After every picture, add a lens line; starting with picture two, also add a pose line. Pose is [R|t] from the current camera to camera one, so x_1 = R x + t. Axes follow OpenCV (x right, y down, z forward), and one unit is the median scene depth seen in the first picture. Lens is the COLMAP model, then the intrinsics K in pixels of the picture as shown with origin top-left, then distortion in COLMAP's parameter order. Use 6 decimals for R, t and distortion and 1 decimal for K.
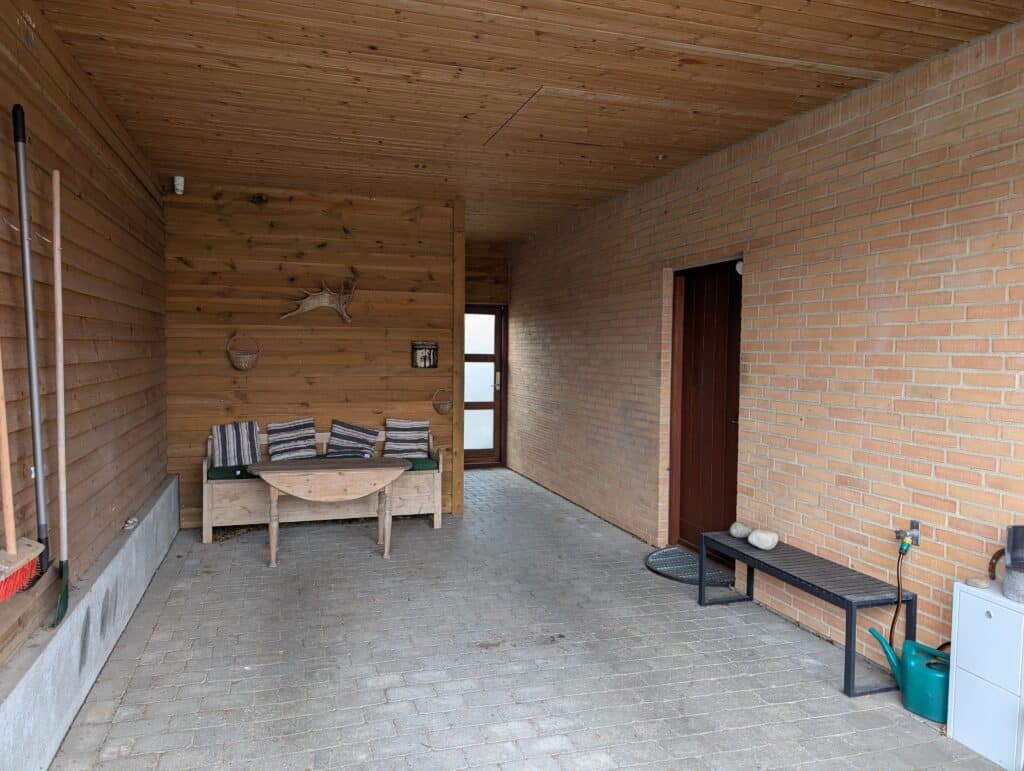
lens RADIAL K [[737.3, 0, 512.0], [0, 737.3, 385.5], [0, 0, 1]] dist [0.017781, -0.011623]
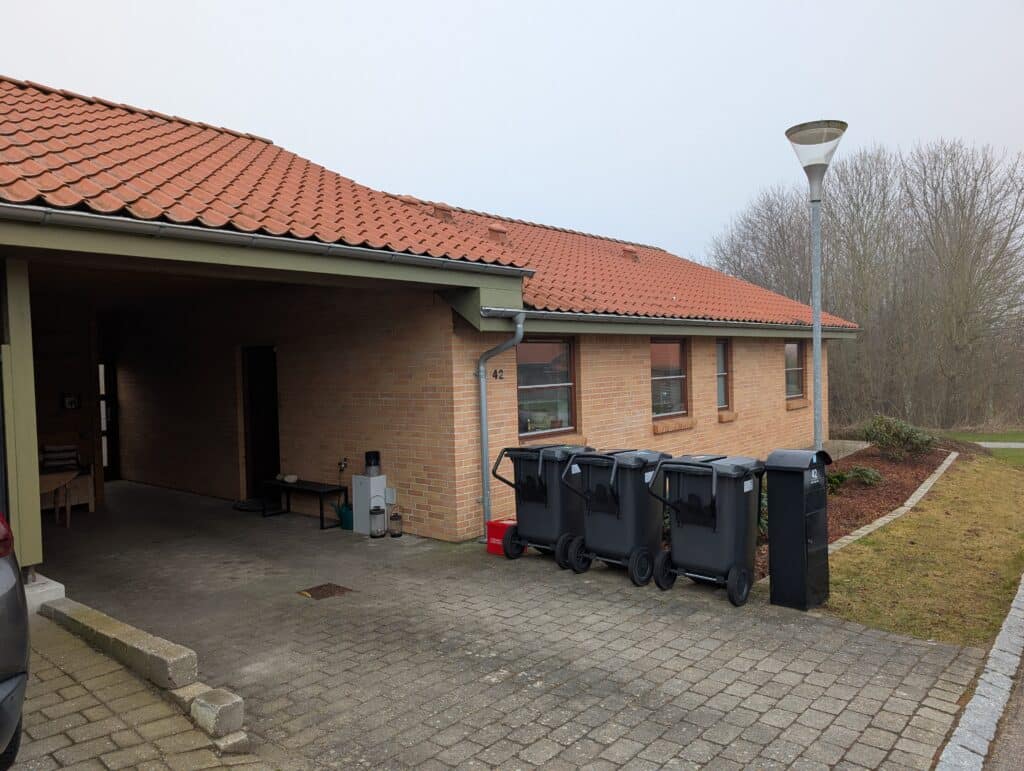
lens RADIAL K [[737.3, 0, 512.0], [0, 737.3, 385.5], [0, 0, 1]] dist [0.017781, -0.011623]
pose [[0.849561, -0.047894, 0.525312, -0.200182], [0.062298, 0.998010, -0.009760, -0.002230], [-0.523799, 0.041018, 0.850854, -1.024154]]
